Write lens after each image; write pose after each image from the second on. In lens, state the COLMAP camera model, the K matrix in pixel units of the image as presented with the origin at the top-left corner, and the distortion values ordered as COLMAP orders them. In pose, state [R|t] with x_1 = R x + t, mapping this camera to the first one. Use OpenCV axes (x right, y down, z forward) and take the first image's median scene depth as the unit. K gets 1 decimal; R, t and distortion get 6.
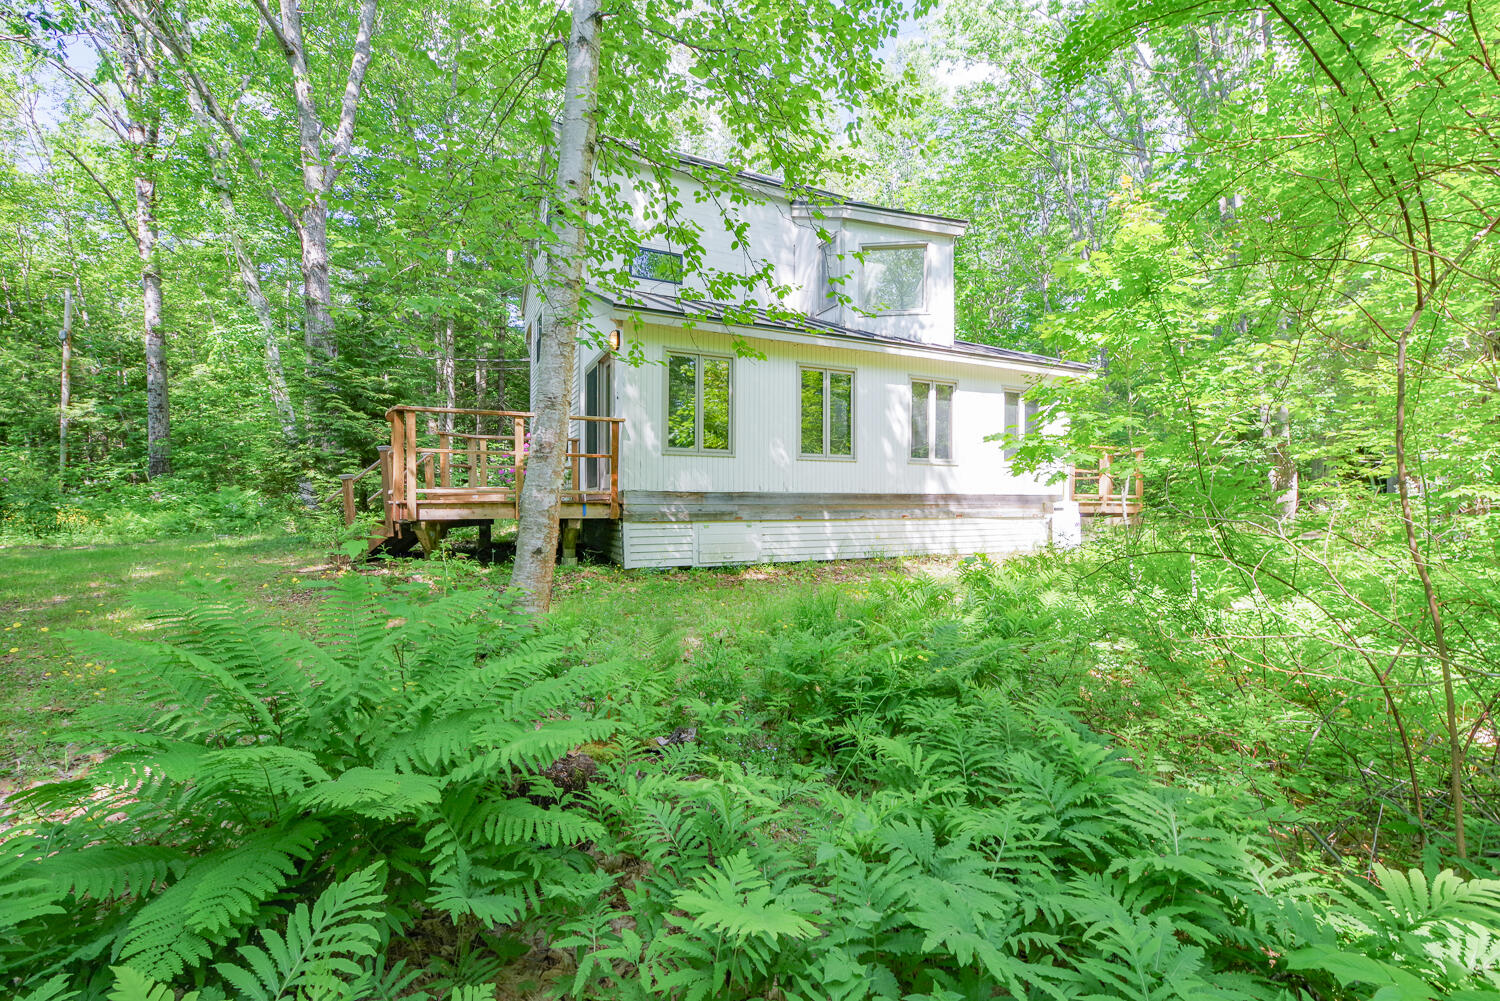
lens RADIAL K [[655.3, 0, 750.0], [0, 655.3, 500.5], [0, 0, 1]] dist [-0.000136, -0.000116]
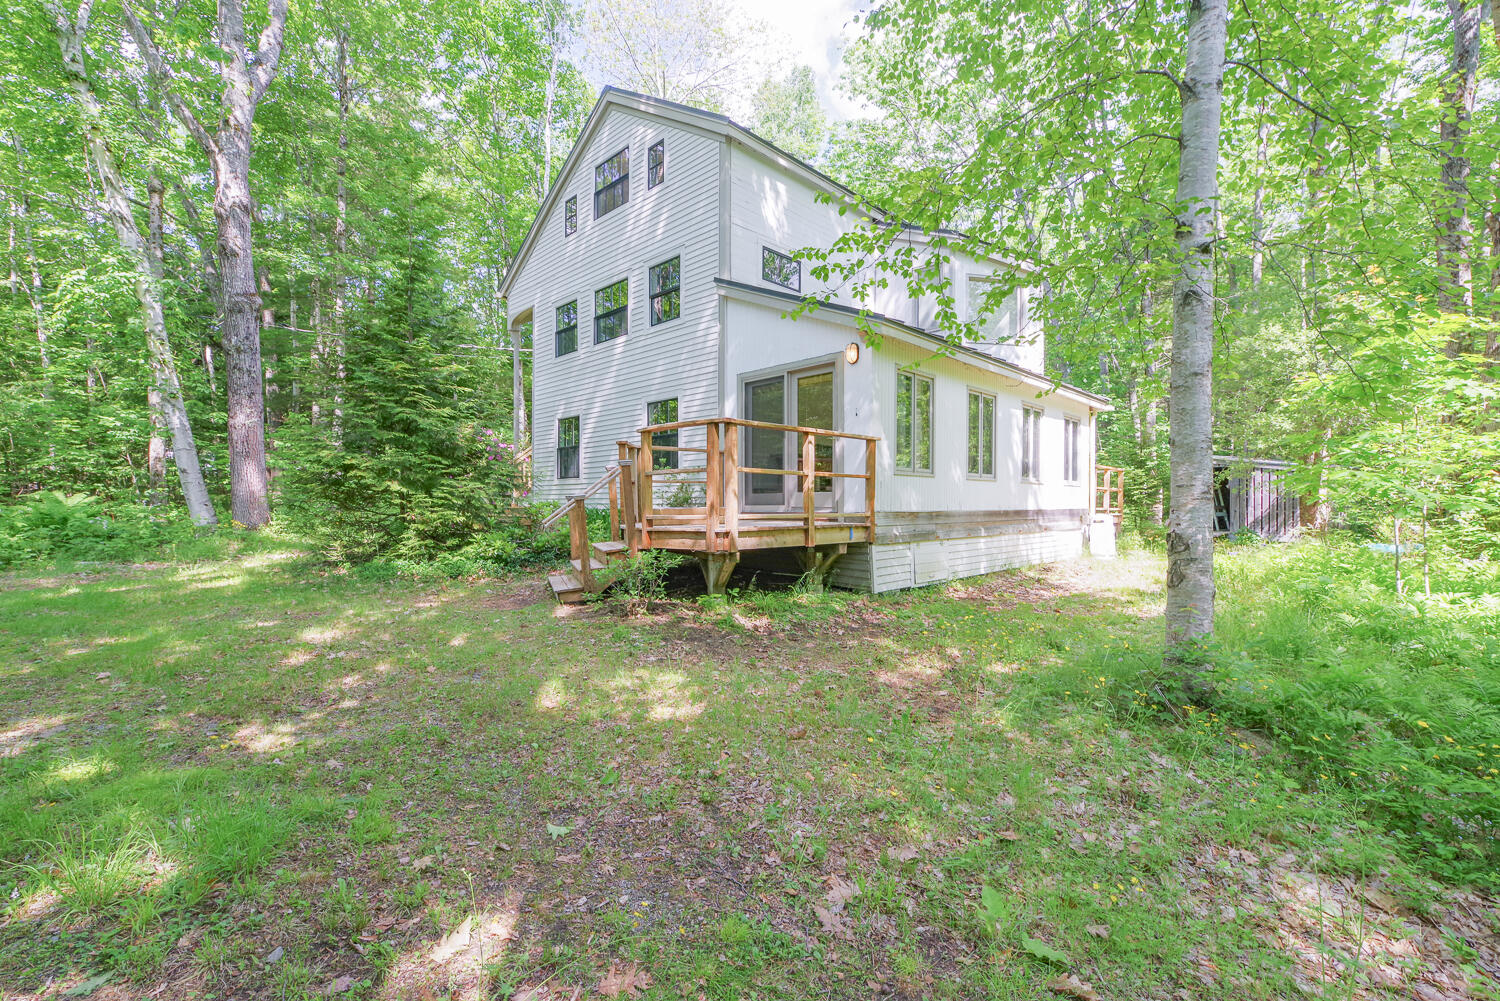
lens RADIAL K [[655.3, 0, 750.0], [0, 655.3, 500.5], [0, 0, 1]] dist [-0.000136, -0.000116]
pose [[0.942428, 0.002402, 0.334401, -0.550867], [-0.002689, 0.999996, 0.000395, -0.025558], [-0.334399, -0.001271, 0.942431, 0.125363]]
